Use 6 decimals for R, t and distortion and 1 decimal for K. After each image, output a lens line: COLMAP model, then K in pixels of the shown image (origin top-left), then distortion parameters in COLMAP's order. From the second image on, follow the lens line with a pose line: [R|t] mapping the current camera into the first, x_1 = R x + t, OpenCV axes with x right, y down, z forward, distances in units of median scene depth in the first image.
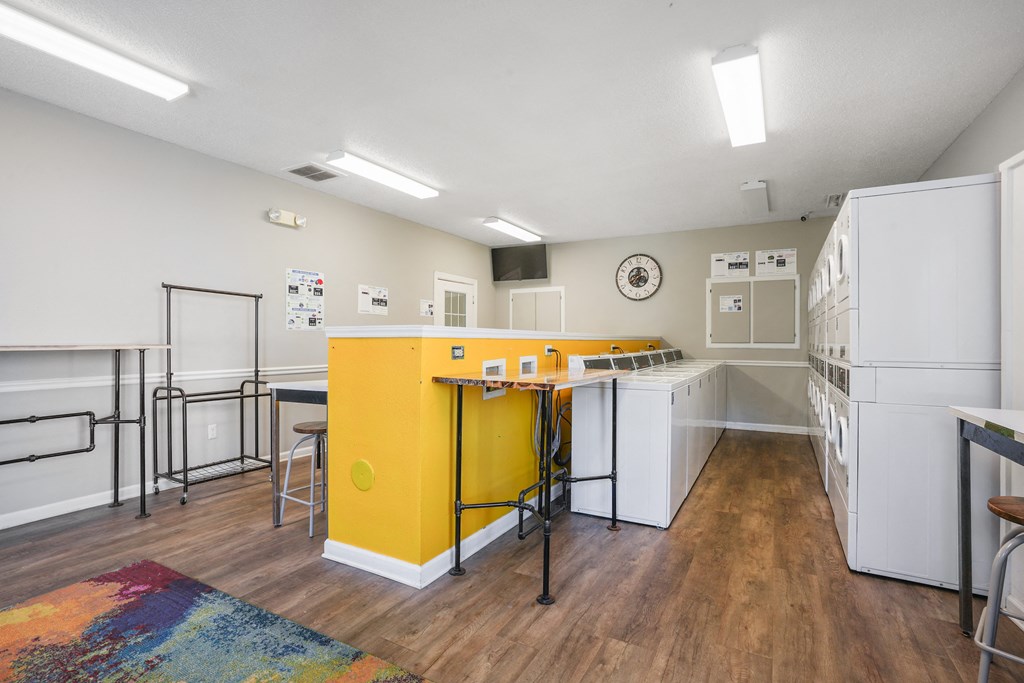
lens RADIAL K [[489.6, 0, 512.0], [0, 489.6, 341.5], [0, 0, 1]] dist [-0.062538, 0.028438]
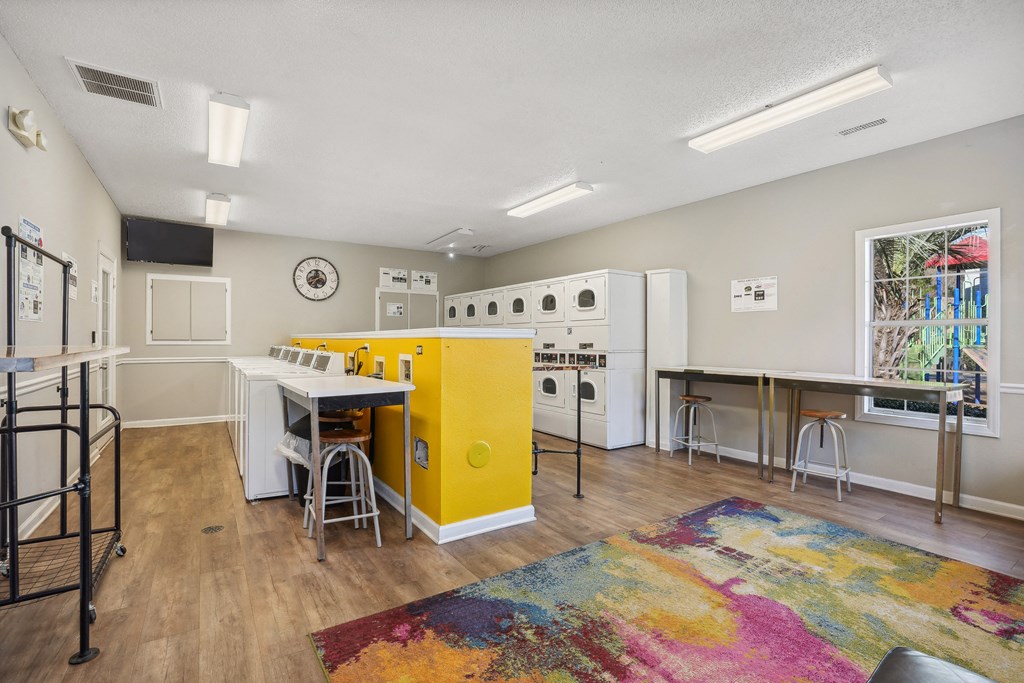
lens RADIAL K [[489.6, 0, 512.0], [0, 489.6, 341.5], [0, 0, 1]] dist [-0.062538, 0.028438]
pose [[0.449645, -0.003067, 0.893202, -0.926995], [-0.002844, 0.999984, 0.004865, -0.003941], [-0.893203, -0.004728, 0.449629, 0.274266]]
